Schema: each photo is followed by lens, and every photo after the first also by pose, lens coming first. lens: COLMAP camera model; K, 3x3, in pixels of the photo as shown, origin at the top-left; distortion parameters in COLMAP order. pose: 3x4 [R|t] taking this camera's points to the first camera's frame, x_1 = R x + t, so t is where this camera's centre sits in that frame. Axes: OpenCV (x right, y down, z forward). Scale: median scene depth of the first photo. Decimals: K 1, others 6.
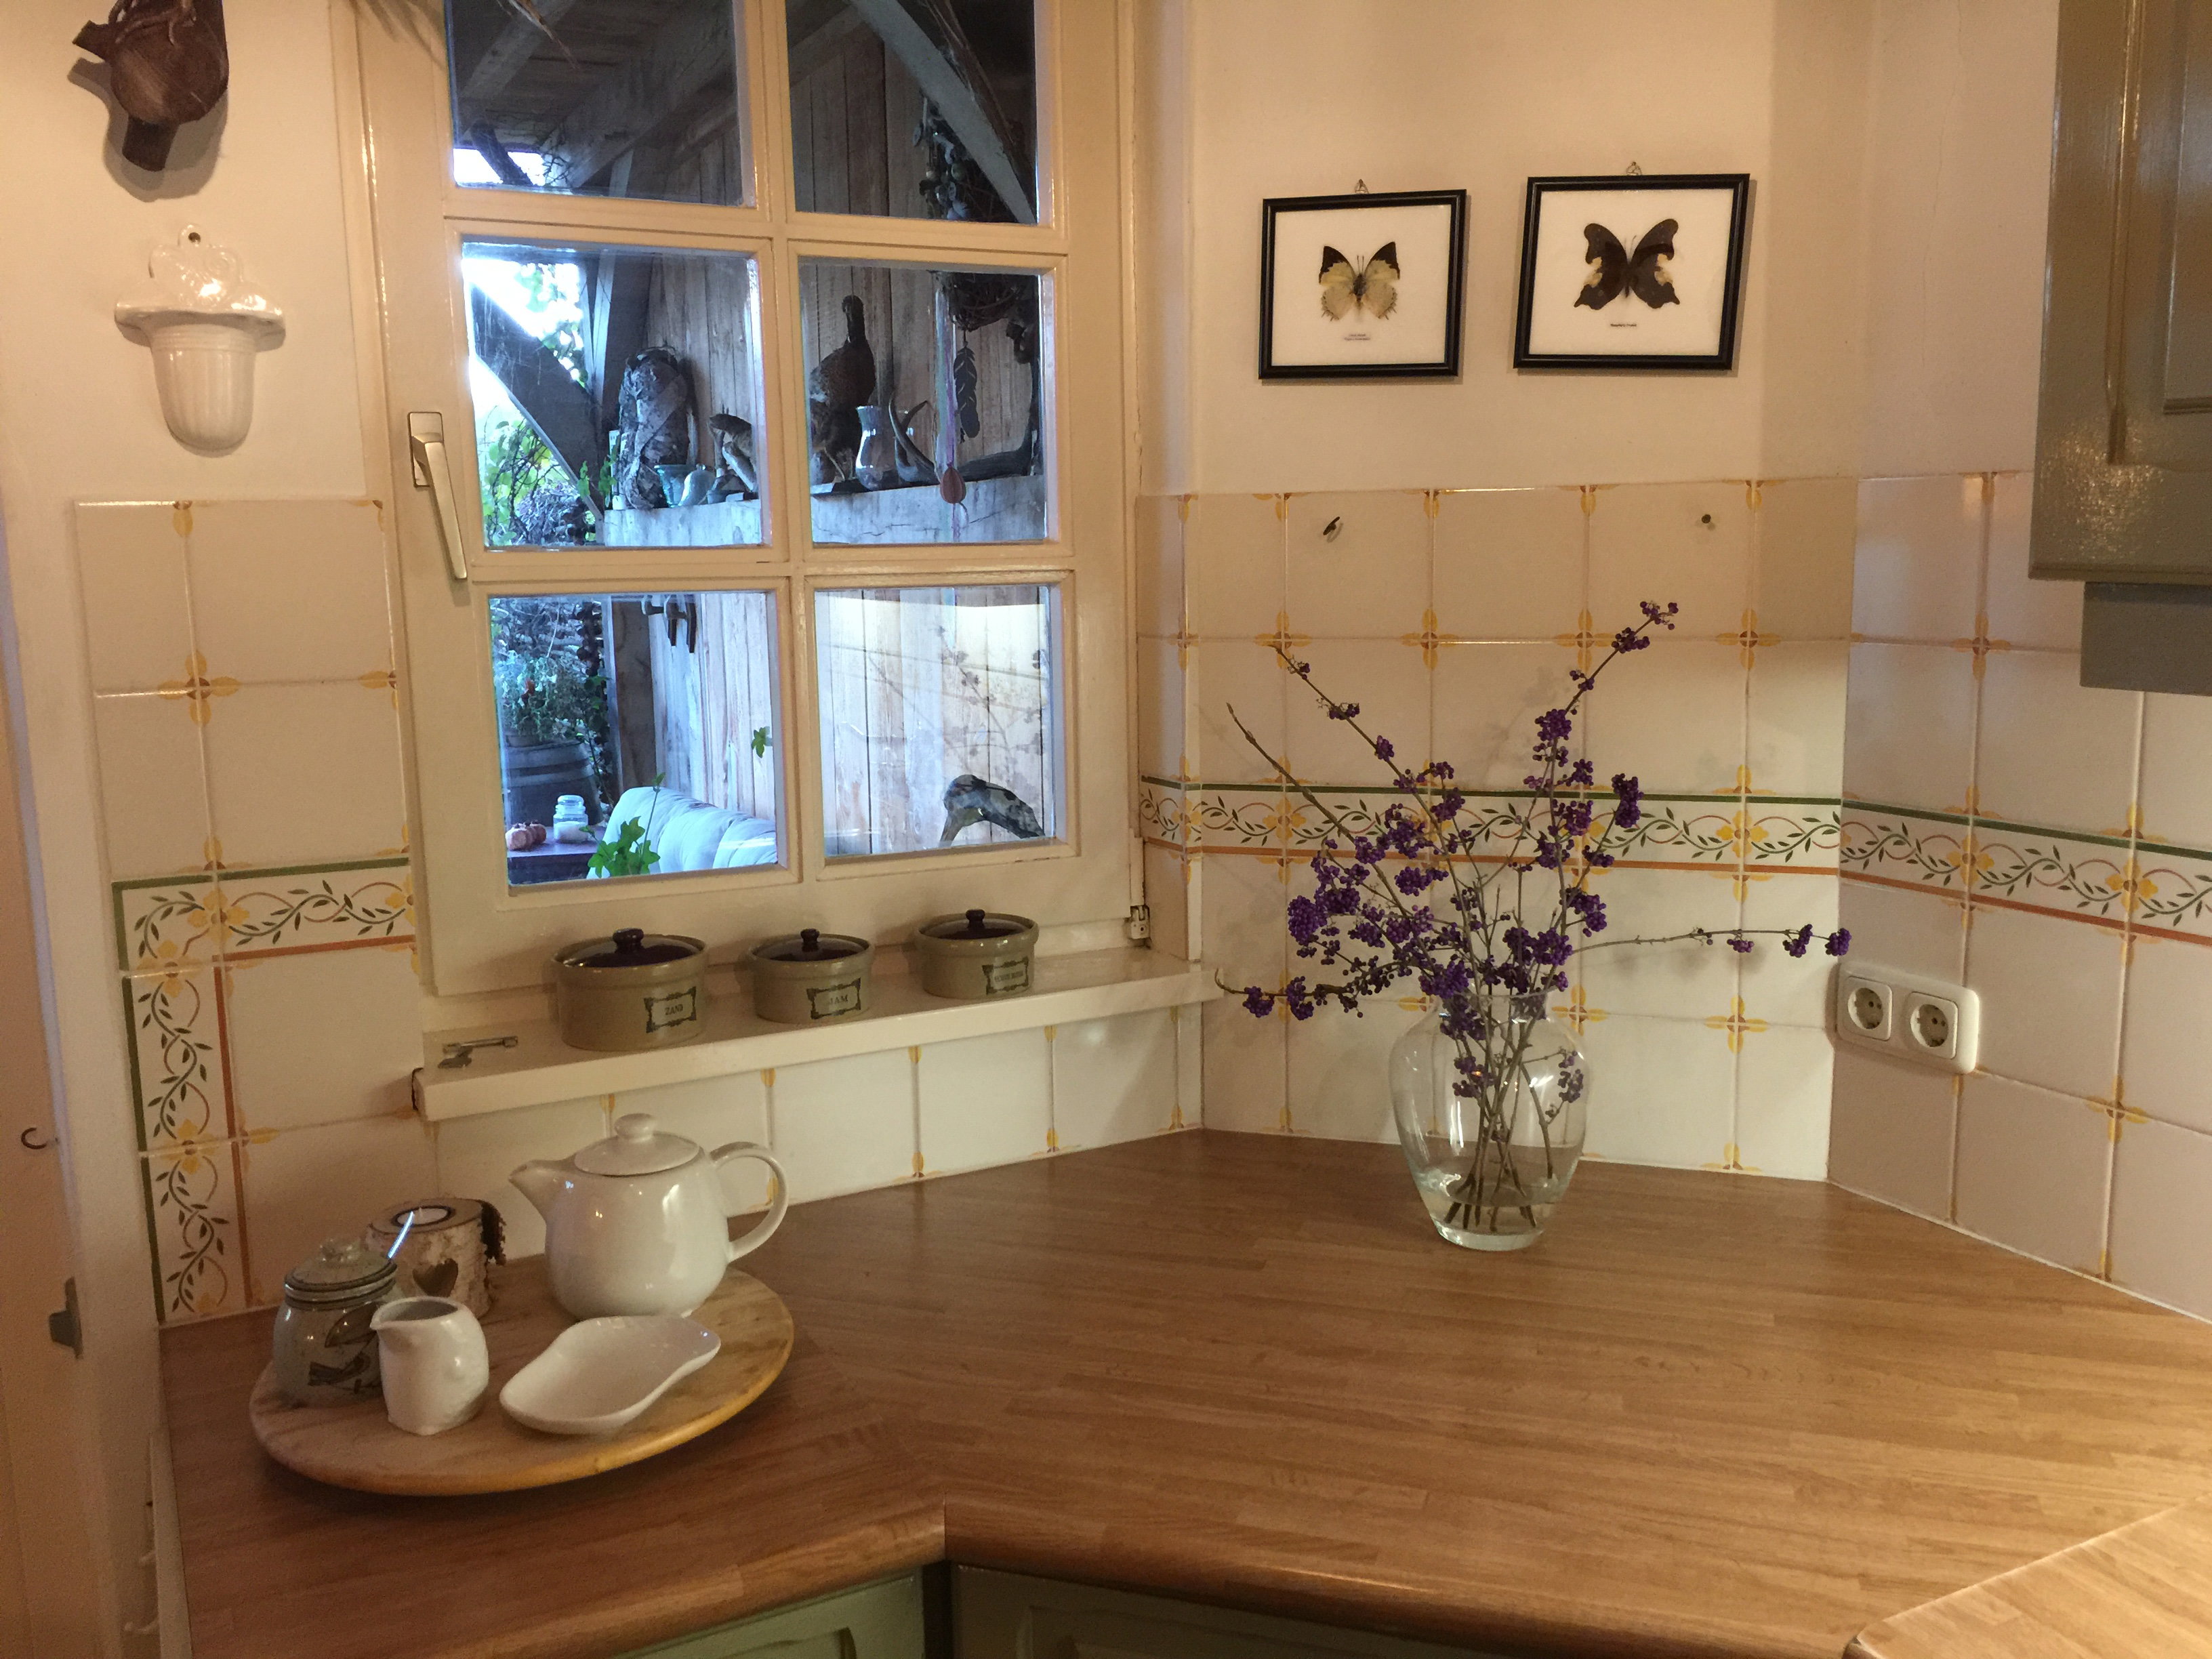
lens RADIAL K [[1896.8, 0, 1120.1], [0, 1896.8, 809.9], [0, 0, 1]] dist [0.083943, -0.105583]
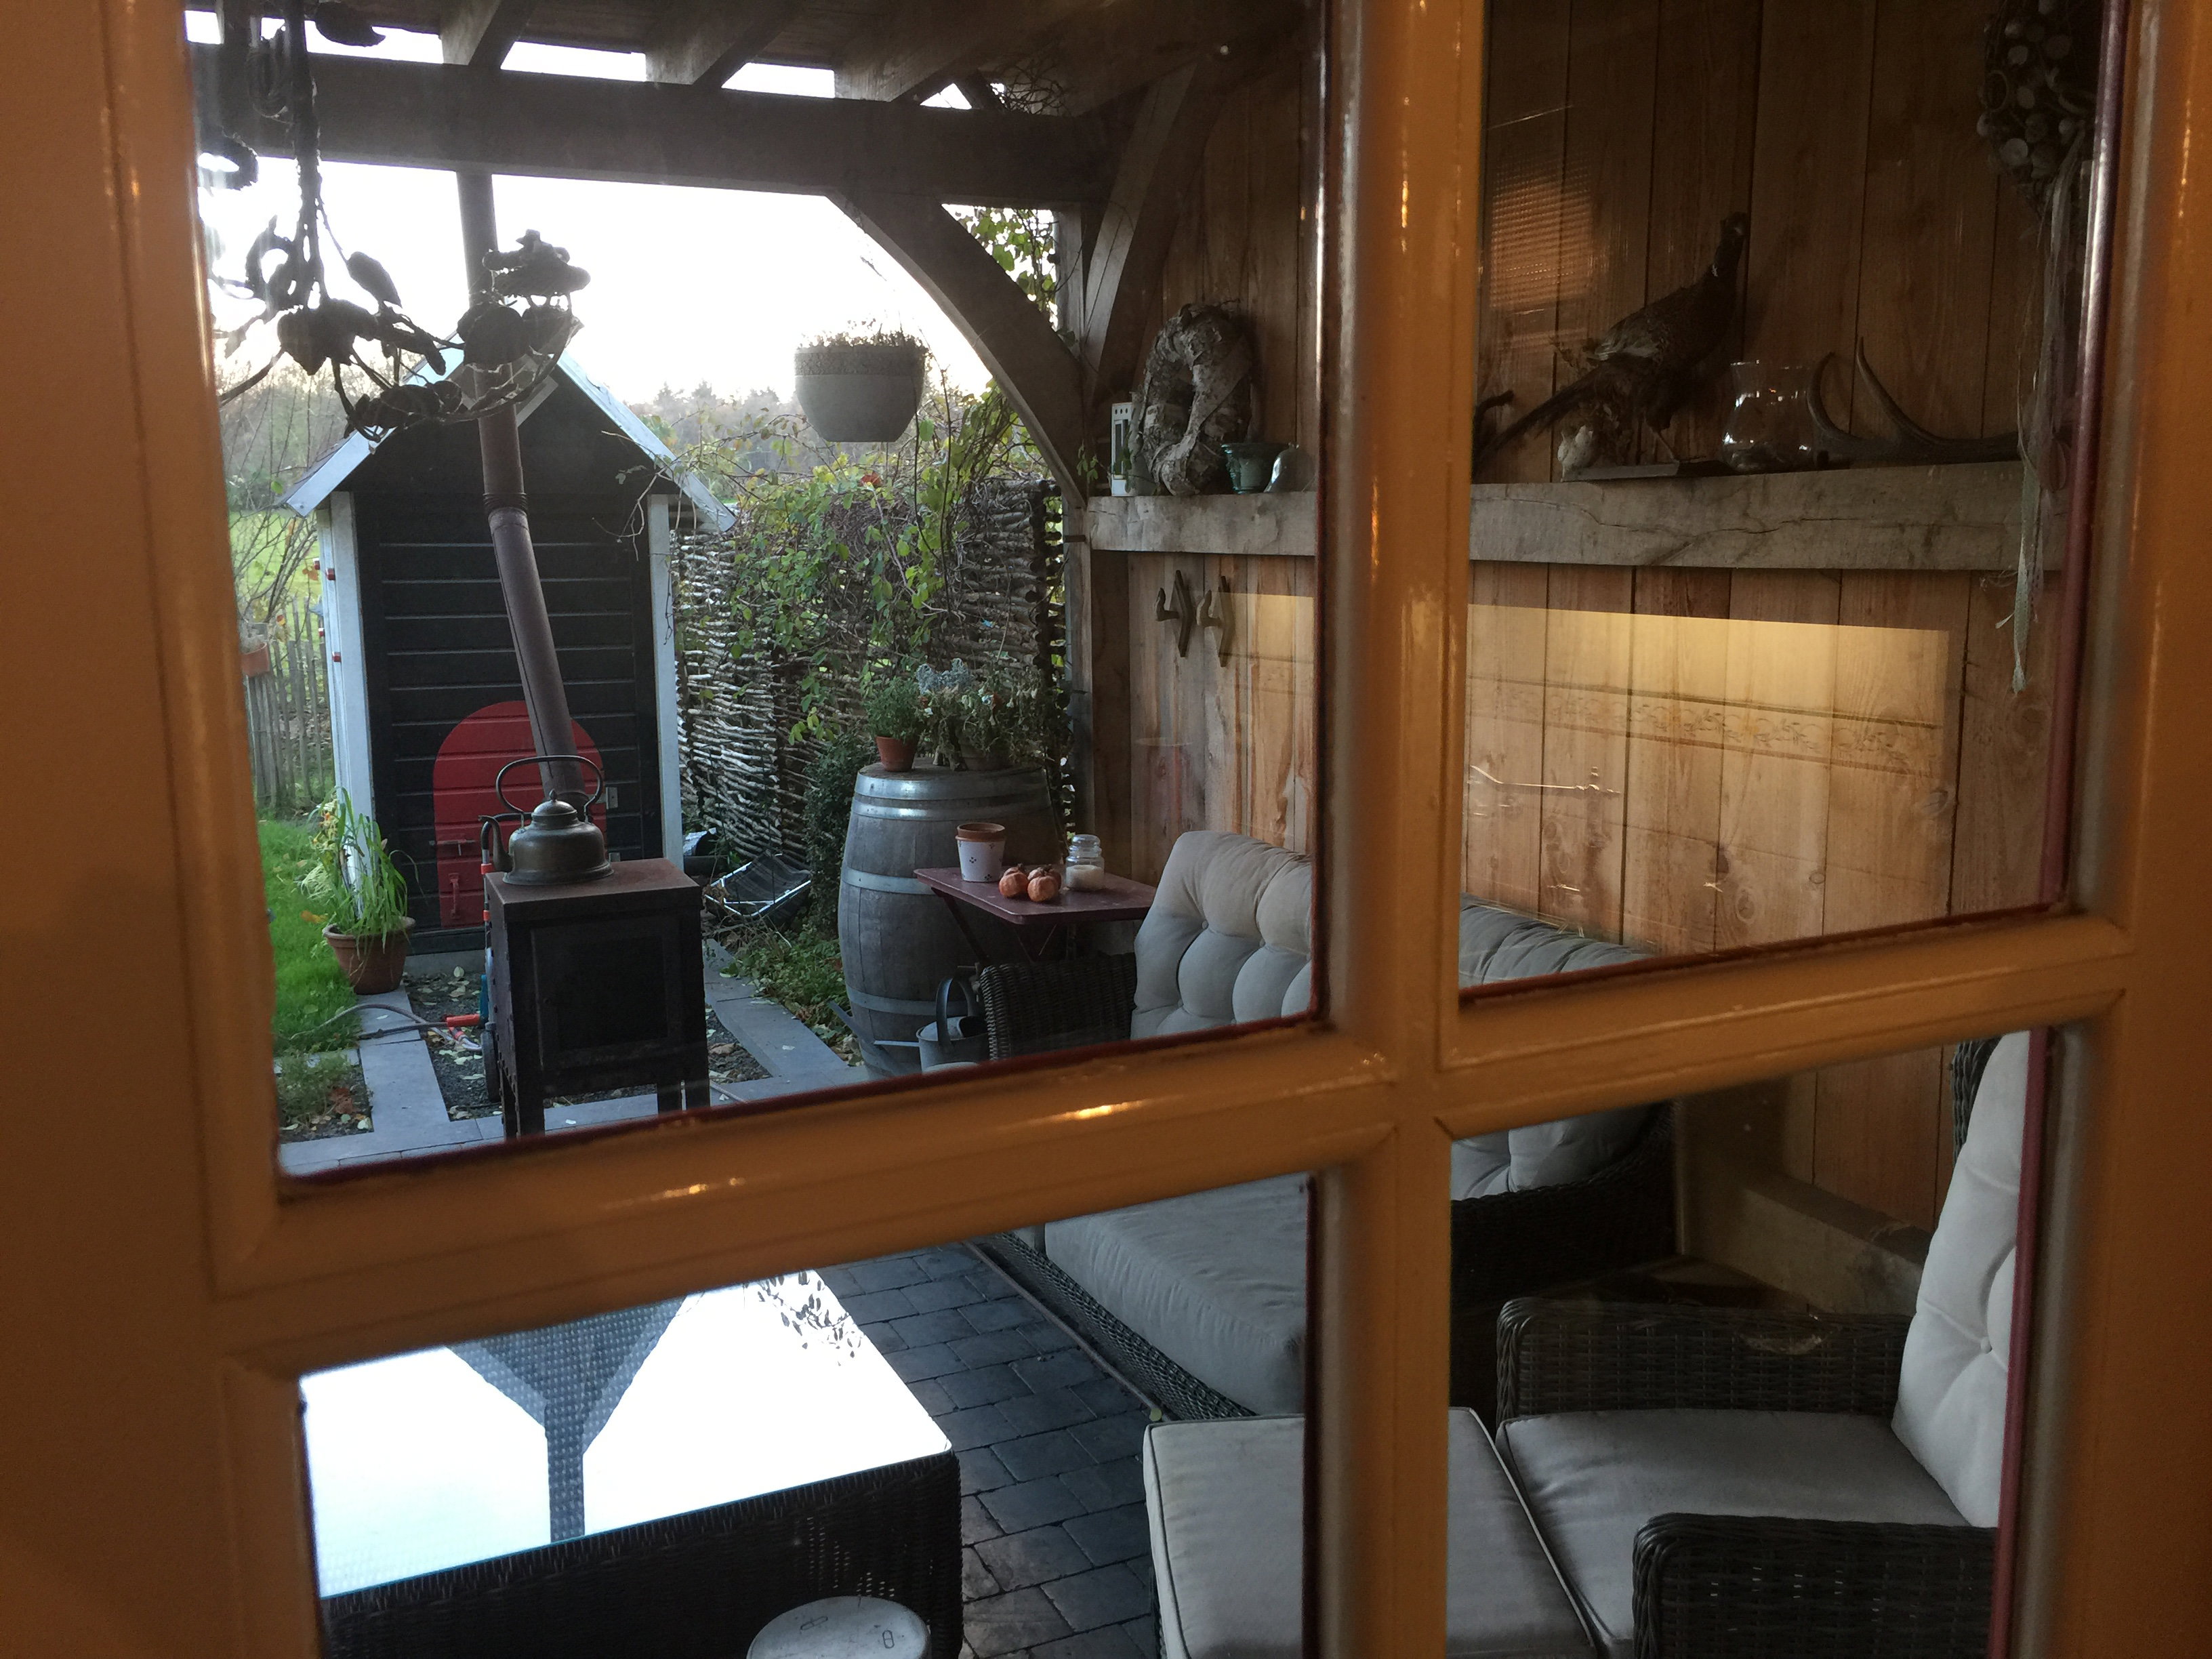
lens RADIAL K [[1896.8, 0, 1135.5], [0, 1896.8, 818.2], [0, 0, 1]] dist [0.083943, -0.105583]
pose [[0.999396, 0.011920, -0.032653, -0.738320], [-0.011477, 0.999840, 0.013723, -0.083019], [0.032811, -0.013340, 0.999373, 0.495248]]
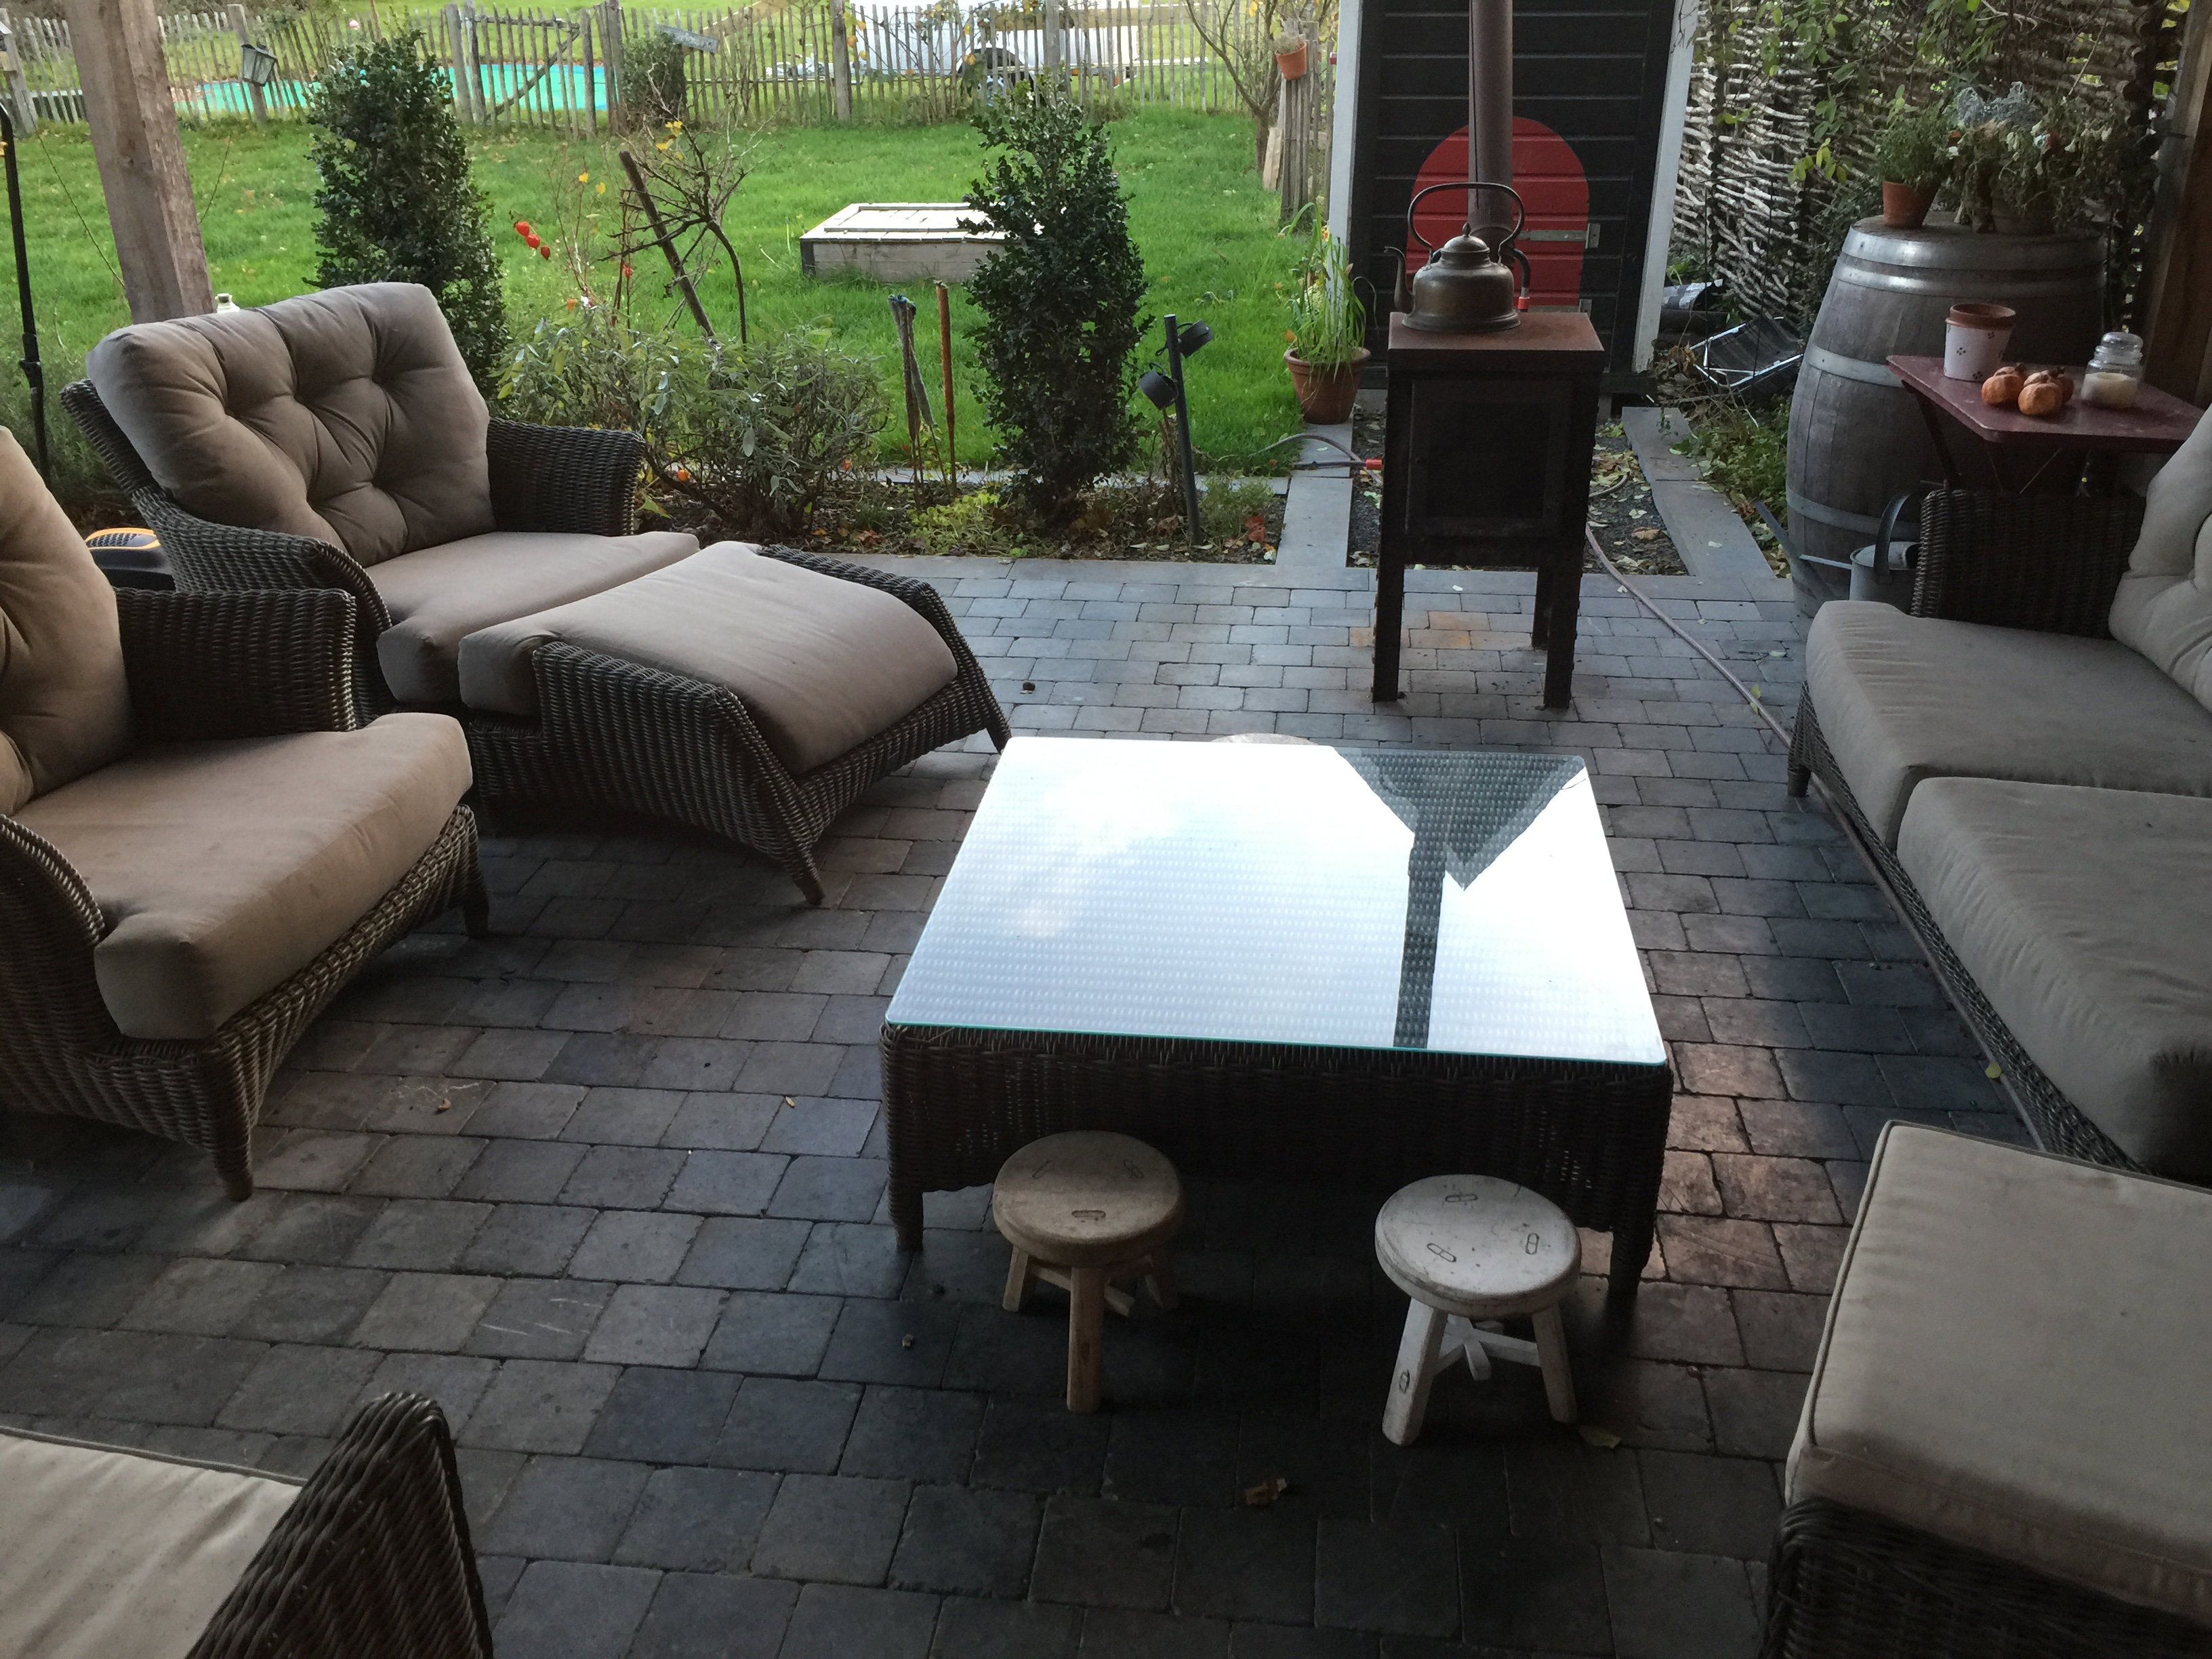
lens RADIAL K [[1896.8, 0, 1100.8], [0, 1896.8, 812.7], [0, 0, 1]] dist [0.083943, -0.105583]
pose [[0.828112, 0.244155, -0.504598, -0.637161], [-0.085076, 0.944477, 0.317374, -0.098854], [0.554069, -0.219892, 0.802904, 0.766443]]
